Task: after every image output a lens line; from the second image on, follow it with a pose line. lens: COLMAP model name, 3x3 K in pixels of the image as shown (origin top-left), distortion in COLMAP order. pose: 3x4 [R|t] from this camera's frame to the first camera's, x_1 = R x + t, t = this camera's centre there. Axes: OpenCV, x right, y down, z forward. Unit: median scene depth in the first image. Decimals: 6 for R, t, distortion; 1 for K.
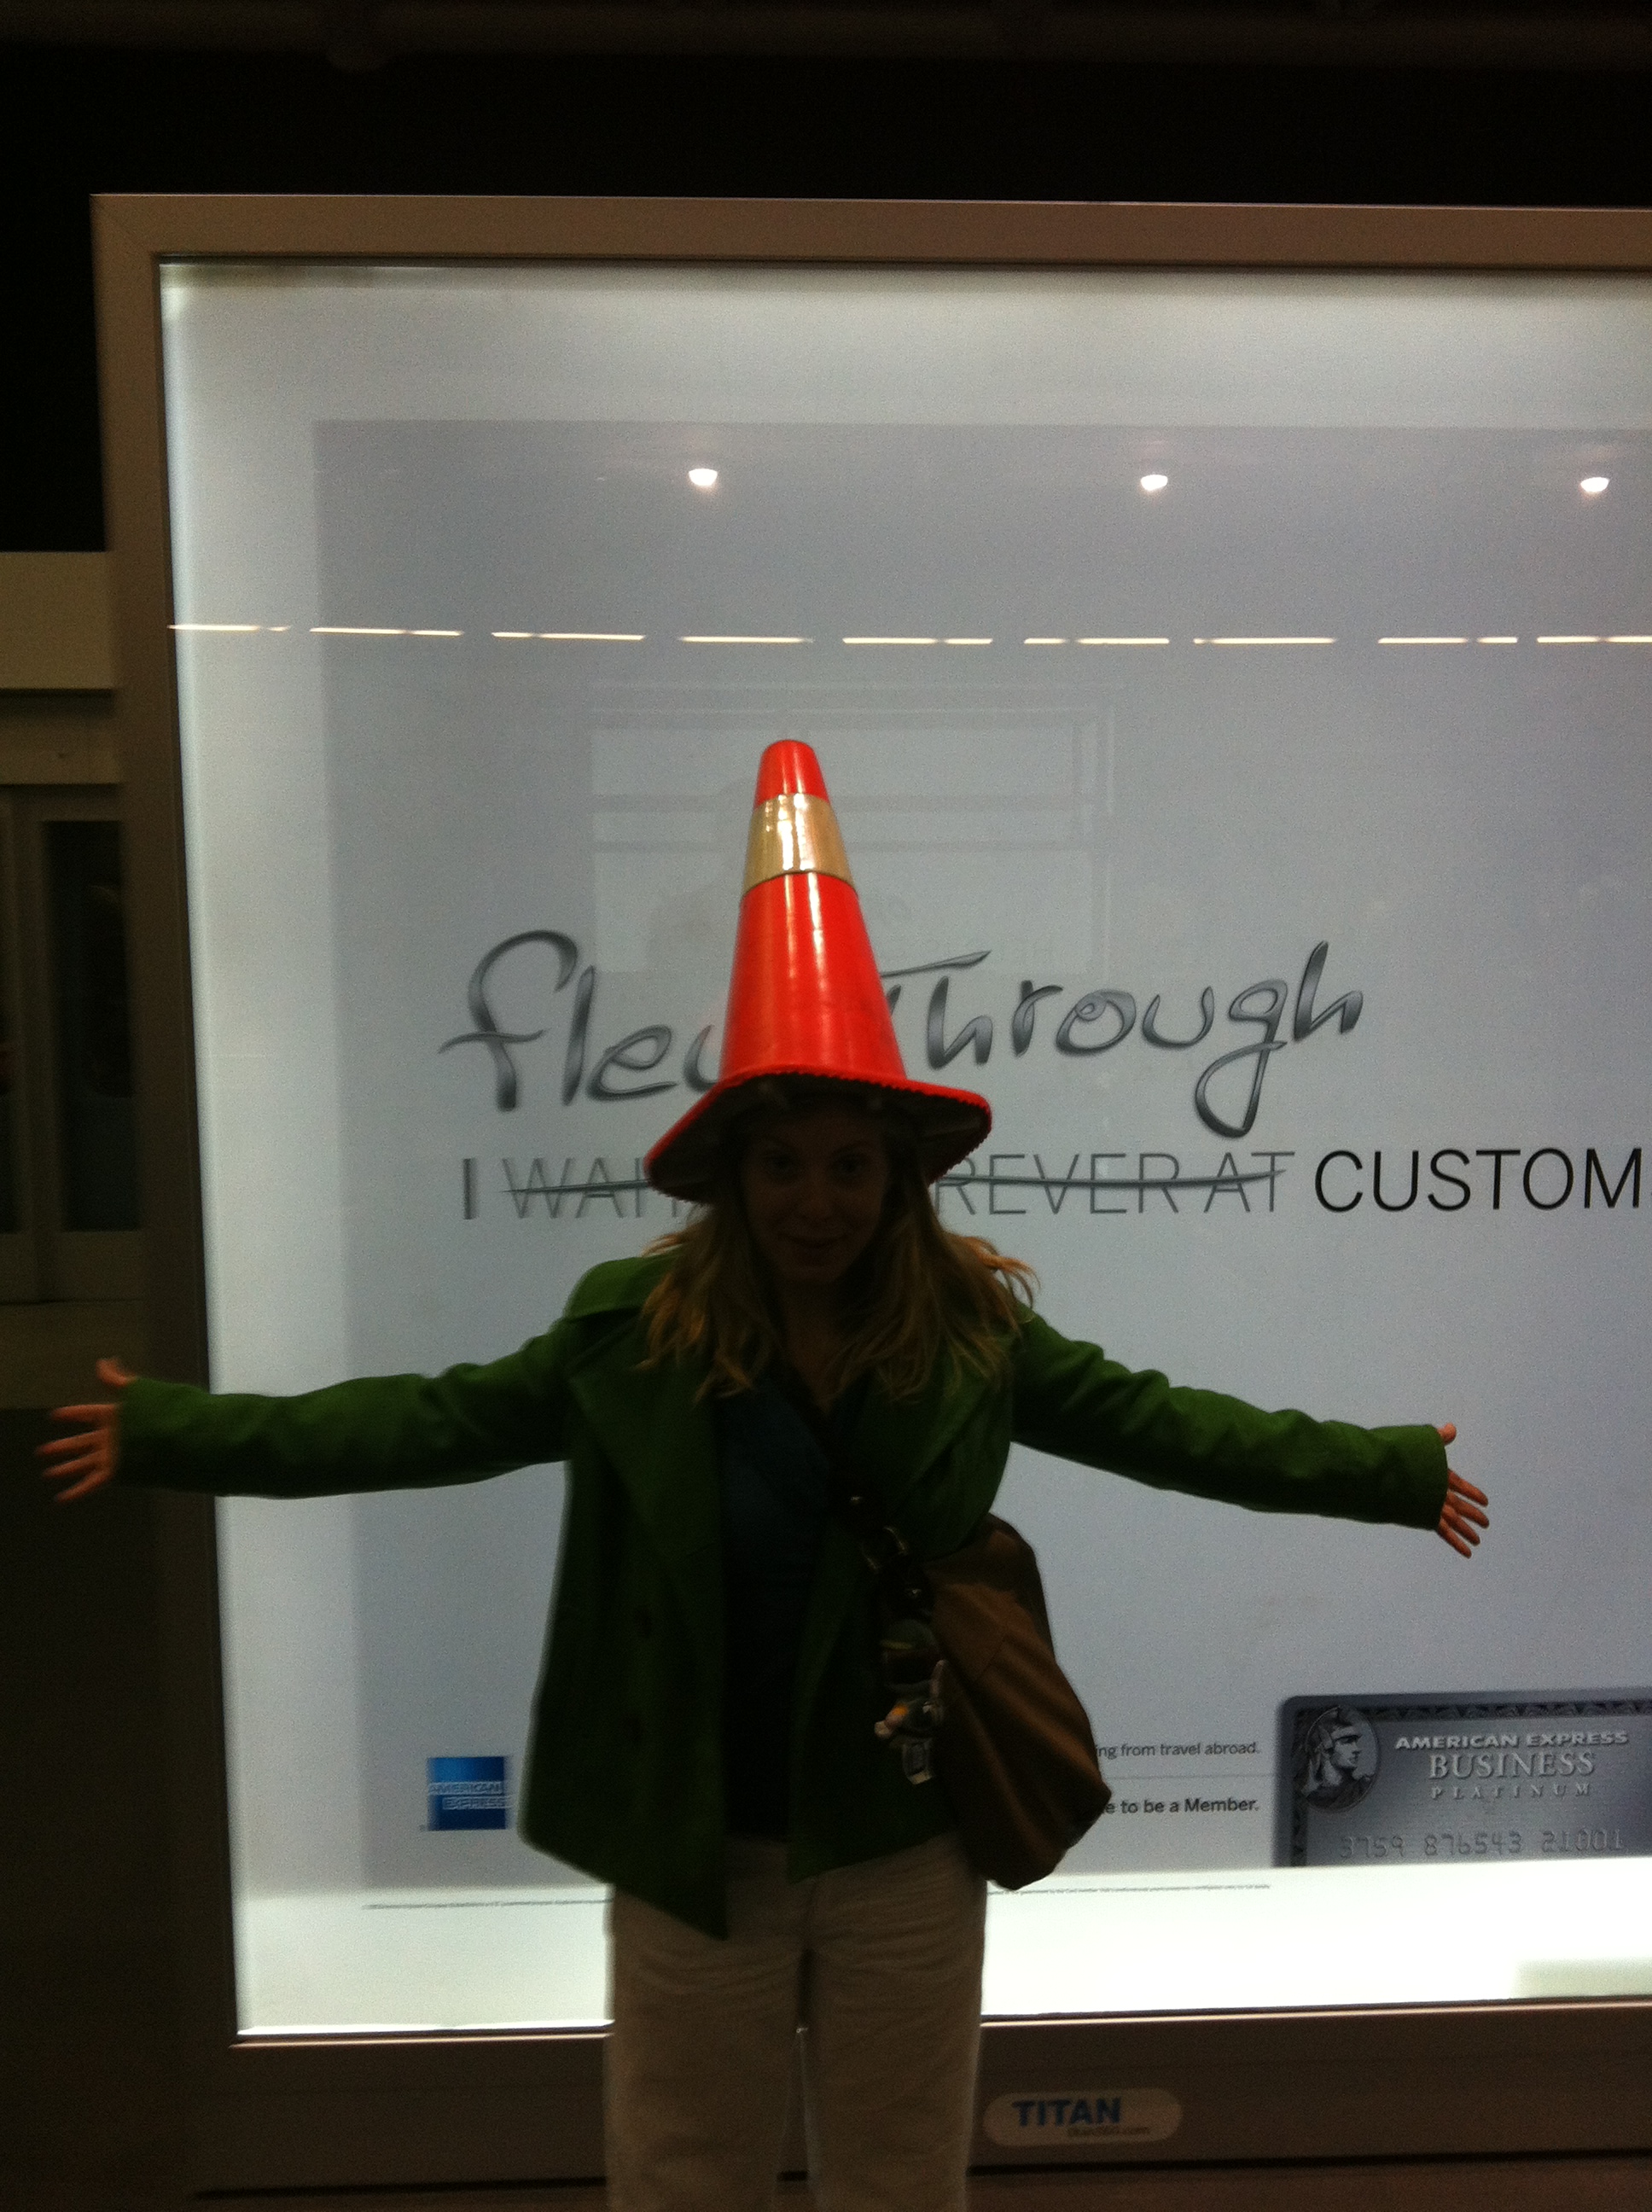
lens RADIAL K [[1882.1, 0, 831.3], [0, 1882.1, 1126.7], [0, 0, 1]] dist [0.048922, -0.000535]
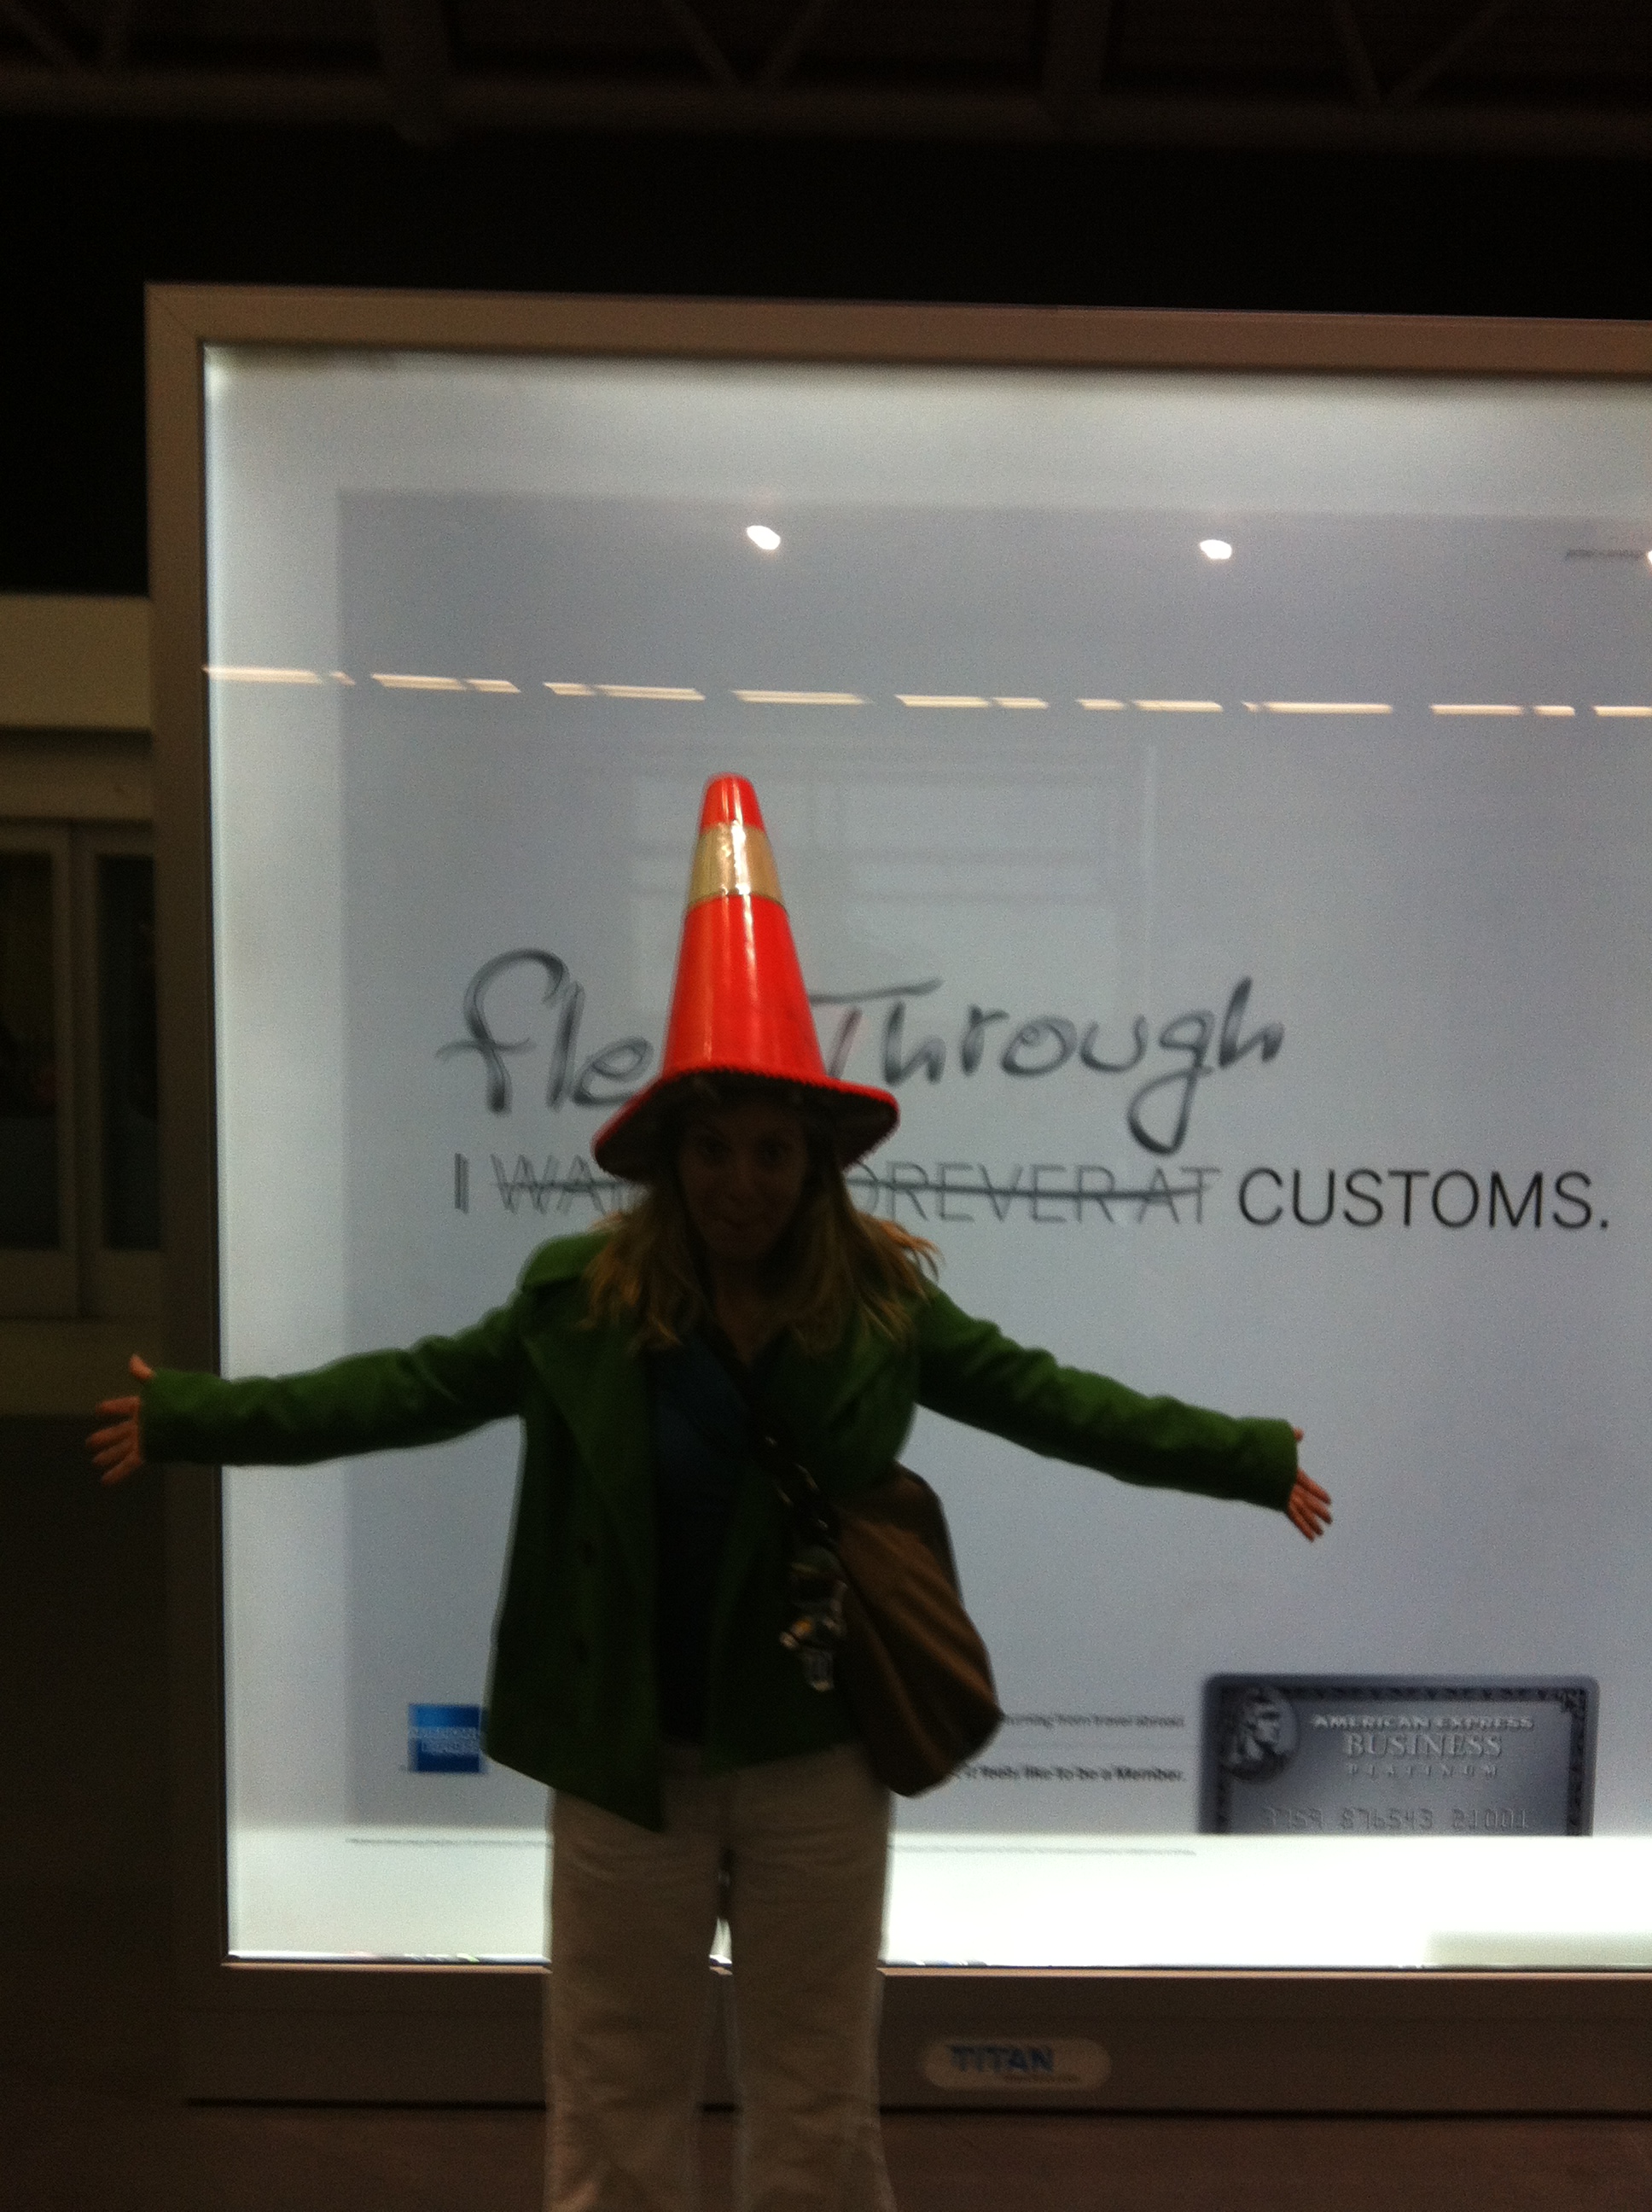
lens RADIAL K [[1882.1, 0, 880.9], [0, 1882.1, 1138.2], [0, 0, 1]] dist [0.048922, -0.000535]
pose [[0.999787, 0.020617, -0.000499, 0.052074], [-0.020623, 0.999513, -0.023410, 0.027003], [0.000016, 0.023415, 0.999726, -0.099732]]
